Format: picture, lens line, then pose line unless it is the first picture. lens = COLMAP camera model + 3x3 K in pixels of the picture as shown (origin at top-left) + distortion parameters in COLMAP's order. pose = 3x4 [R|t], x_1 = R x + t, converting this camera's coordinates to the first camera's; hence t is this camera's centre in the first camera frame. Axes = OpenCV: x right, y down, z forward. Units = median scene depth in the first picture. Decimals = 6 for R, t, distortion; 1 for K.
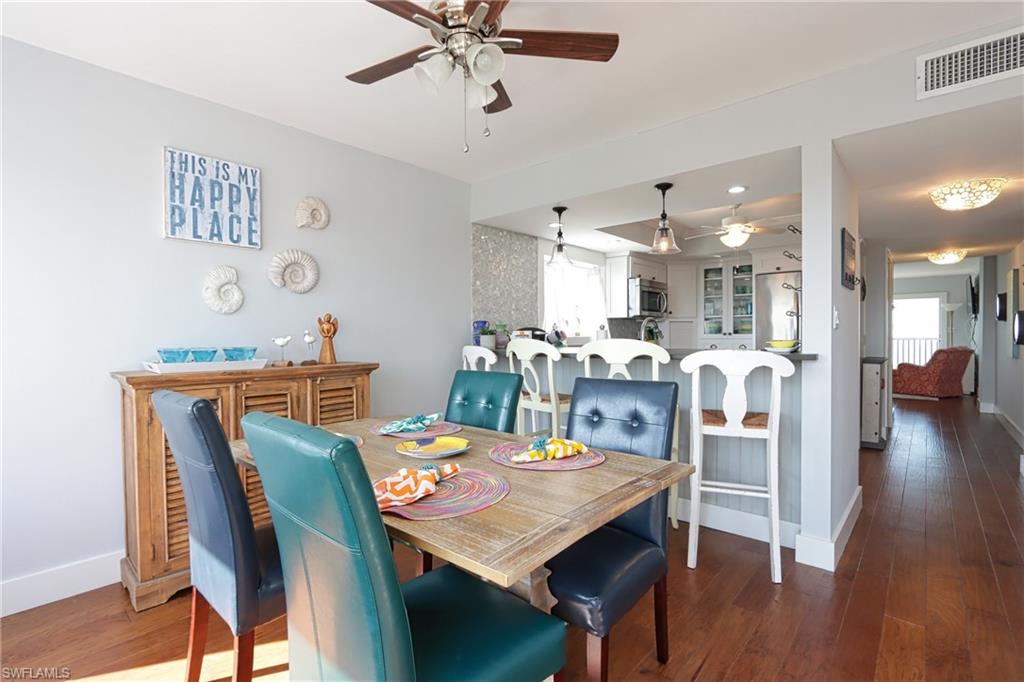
lens RADIAL K [[475.1, 0, 512.0], [0, 475.1, 341.0], [0, 0, 1]] dist [0.000531, 0.000027]
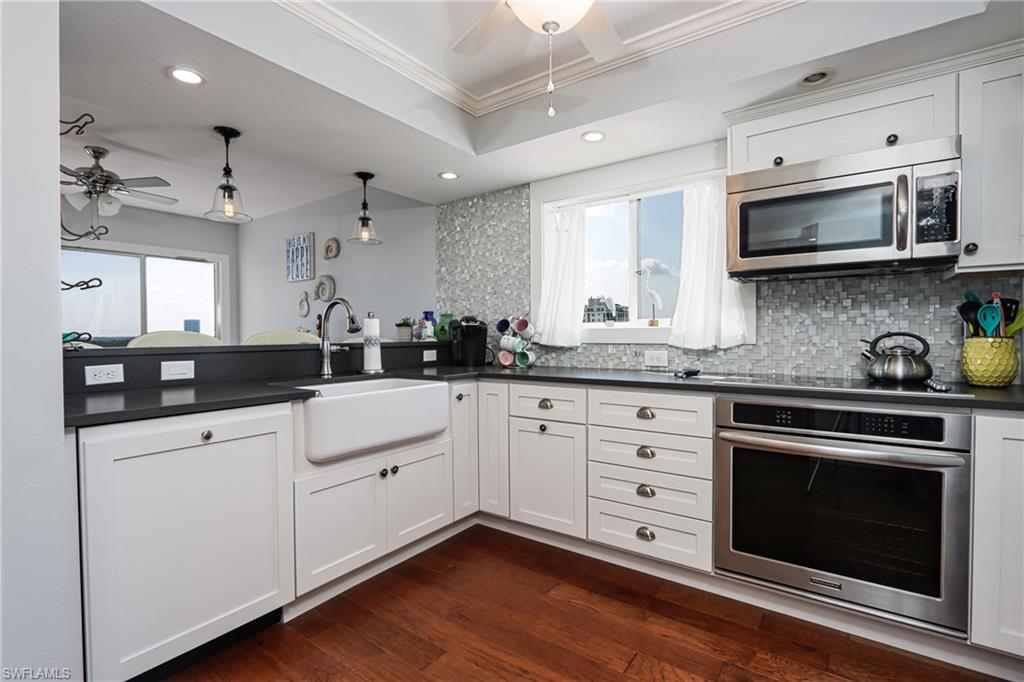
lens RADIAL K [[475.1, 0, 512.0], [0, 475.1, 341.0], [0, 0, 1]] dist [0.000531, 0.000027]
pose [[0.098223, 0.008958, -0.995124, 0.843254], [-0.014881, 0.999861, 0.007531, 0.004942], [0.995053, 0.014069, 0.098343, 1.047075]]
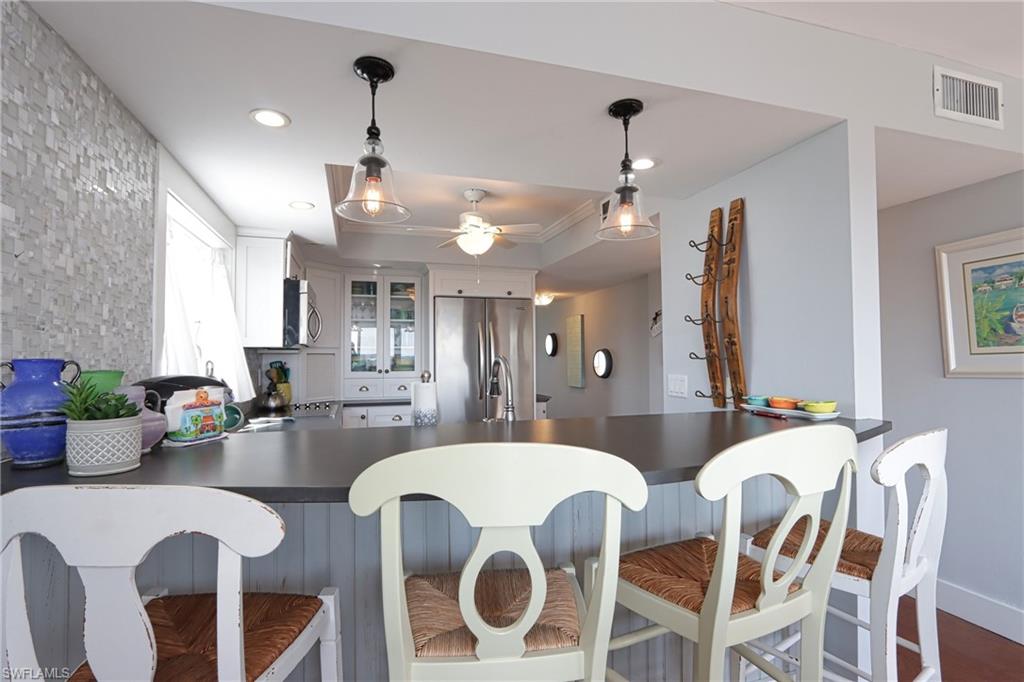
lens RADIAL K [[495.0, 0, 512.0], [0, 495.0, 341.0], [0, 0, 1]] dist [-0.021465, 0.000114]
pose [[0.524661, 0.030597, 0.850761, -0.149856], [0.016239, 0.998812, -0.045937, -0.035274], [-0.851156, 0.037917, 0.523541, 0.630162]]
